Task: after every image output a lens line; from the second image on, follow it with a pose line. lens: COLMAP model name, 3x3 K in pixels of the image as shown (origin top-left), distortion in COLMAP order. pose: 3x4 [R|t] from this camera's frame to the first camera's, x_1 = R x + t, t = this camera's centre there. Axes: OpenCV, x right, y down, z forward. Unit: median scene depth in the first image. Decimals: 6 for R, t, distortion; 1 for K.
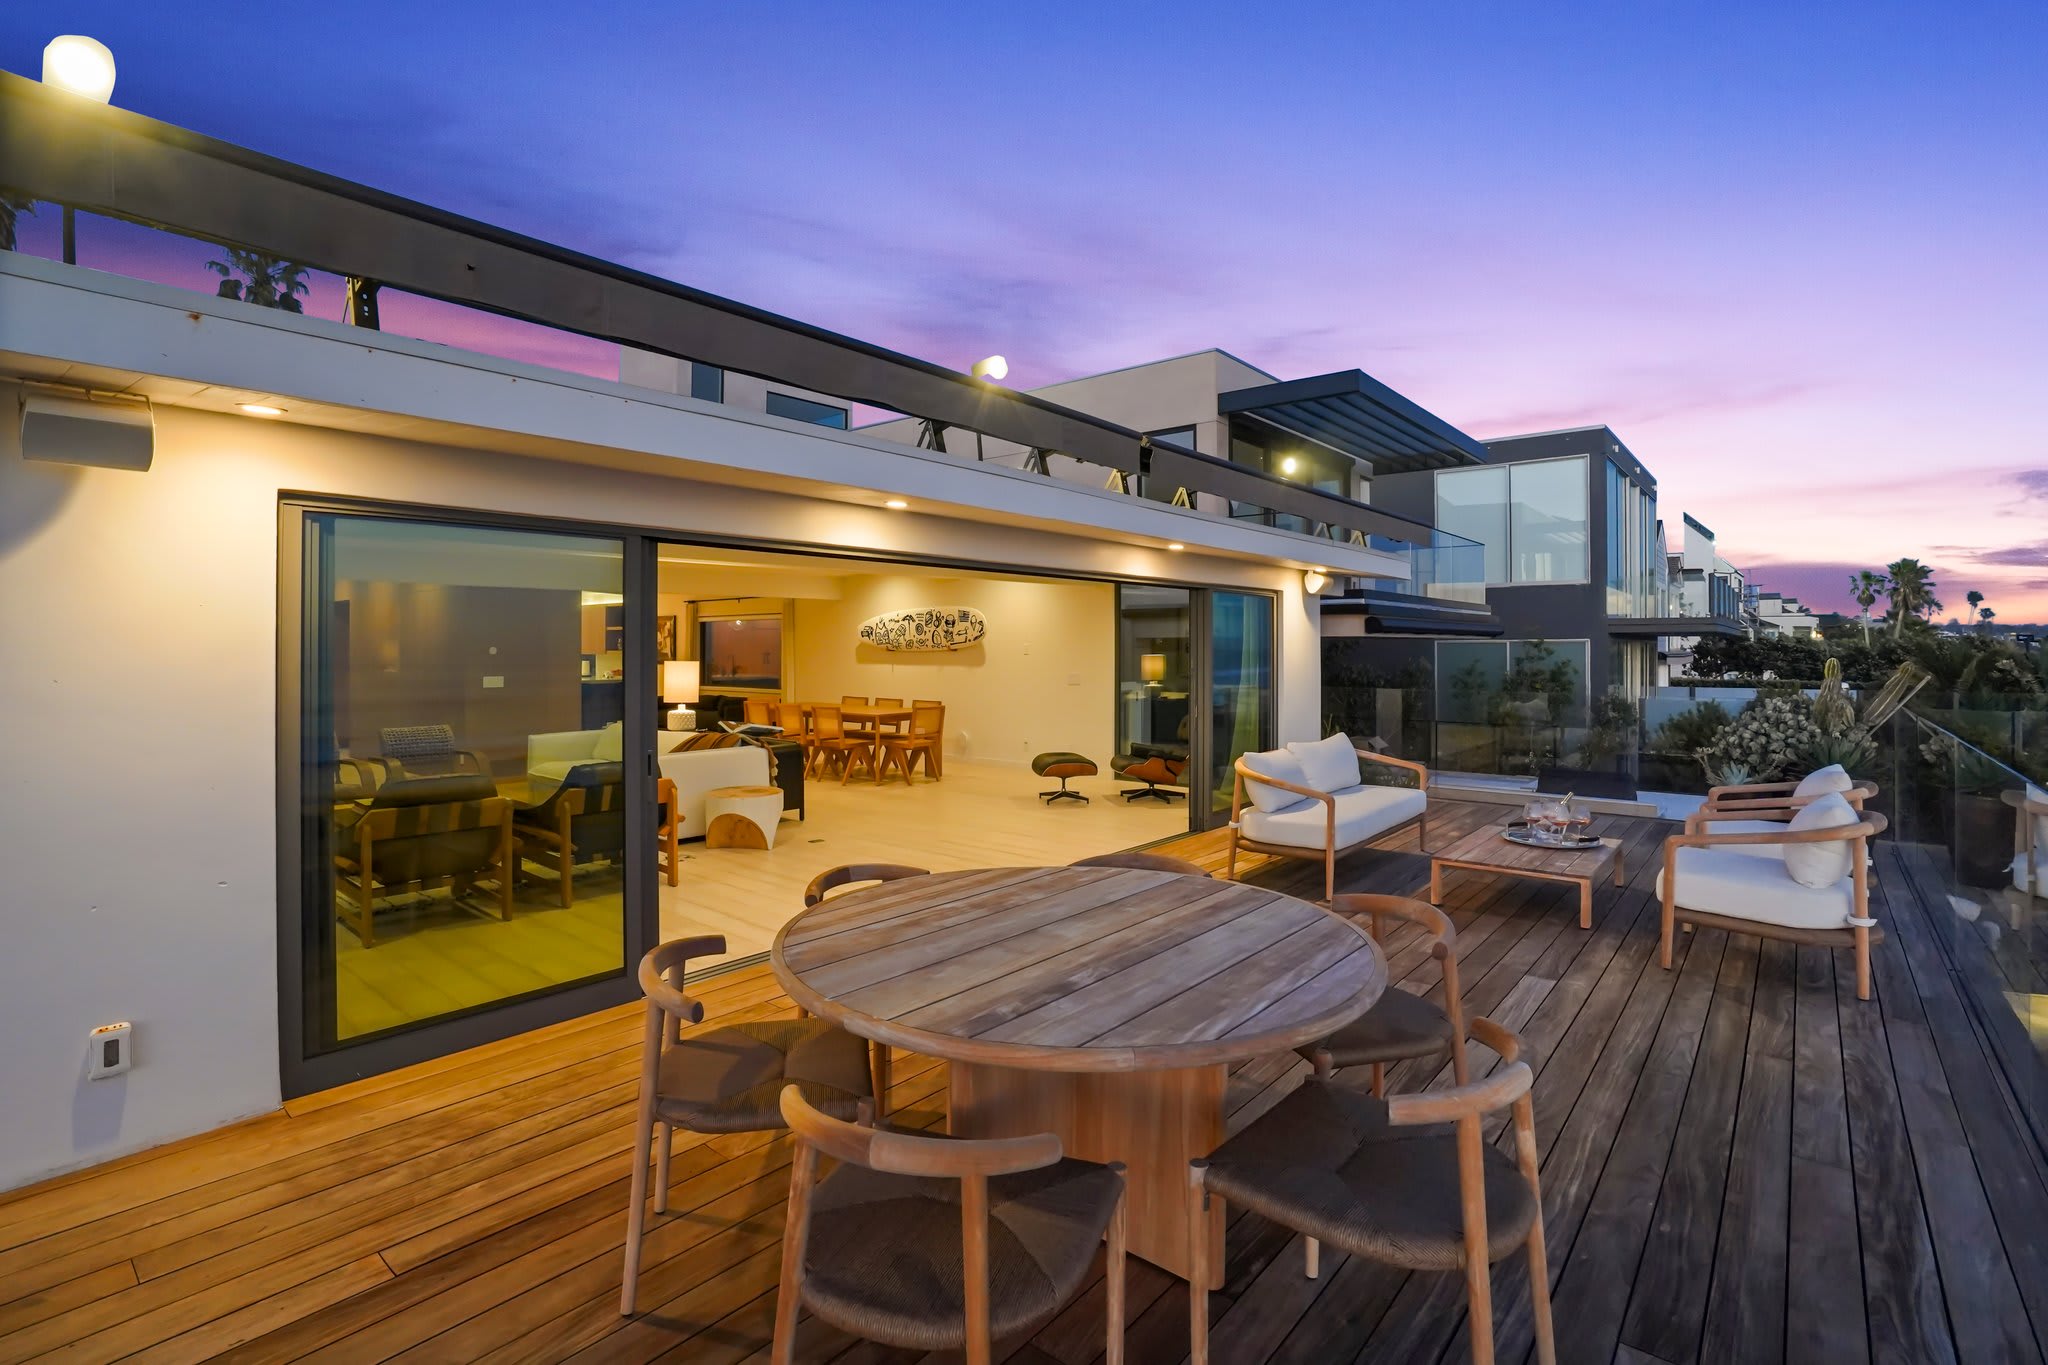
lens RADIAL K [[950.3, 0, 1017.0], [0, 950.3, 679.2], [0, 0, 1]] dist [-0.067137, 0.028801]
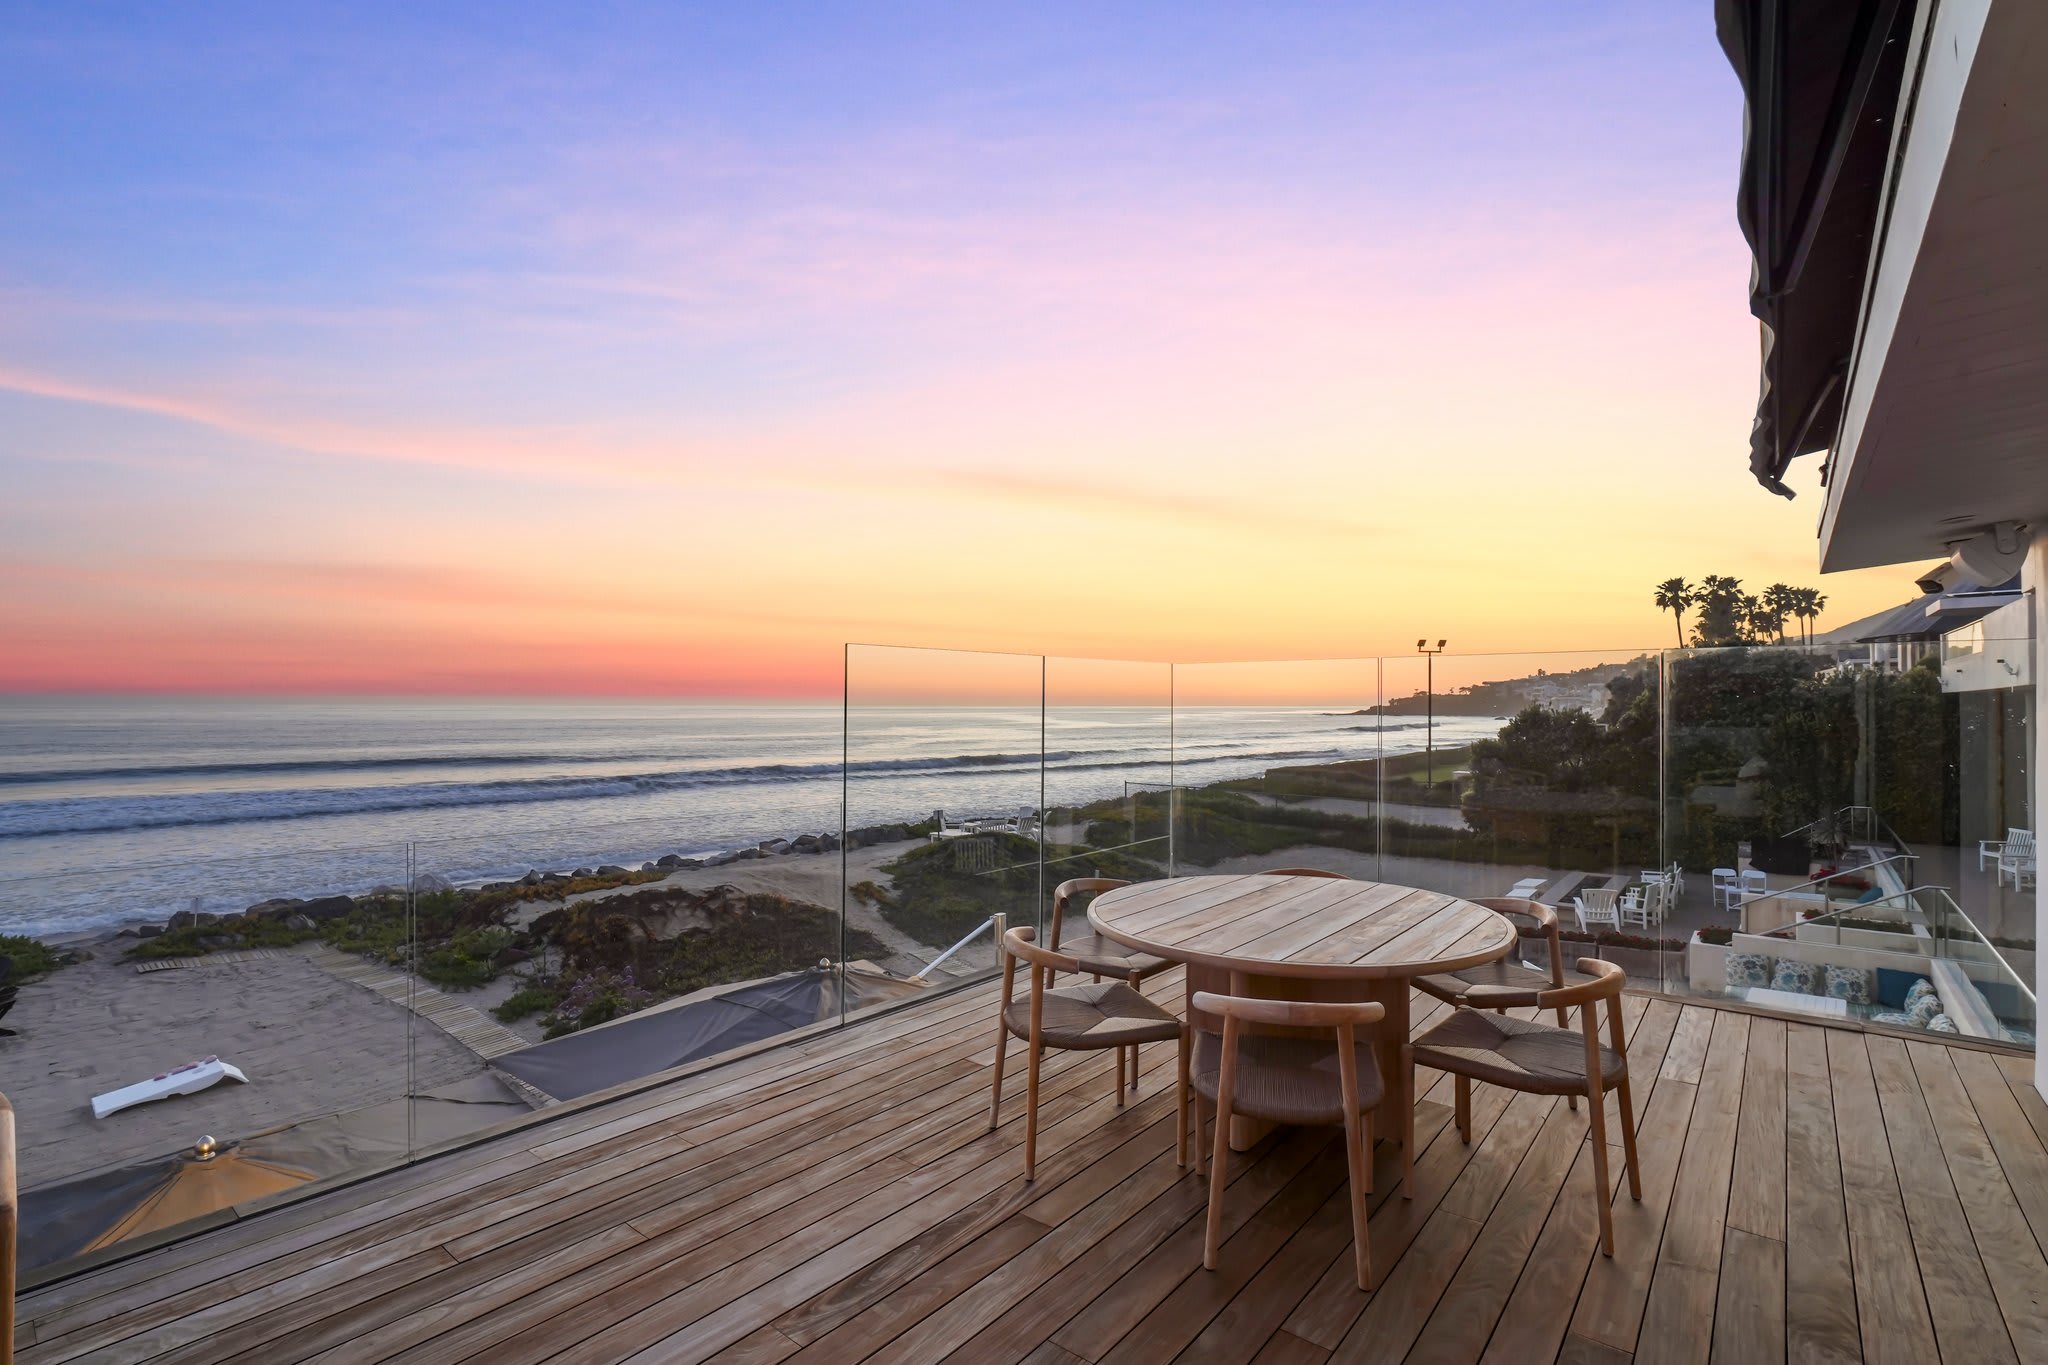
lens RADIAL K [[950.3, 0, 1017.0], [0, 950.3, 679.2], [0, 0, 1]] dist [-0.067137, 0.028801]
pose [[-0.999804, -0.008356, -0.017946, 0.507452], [-0.008486, 0.999938, 0.007198, -0.100526], [0.017885, 0.007349, -0.999813, 2.417194]]
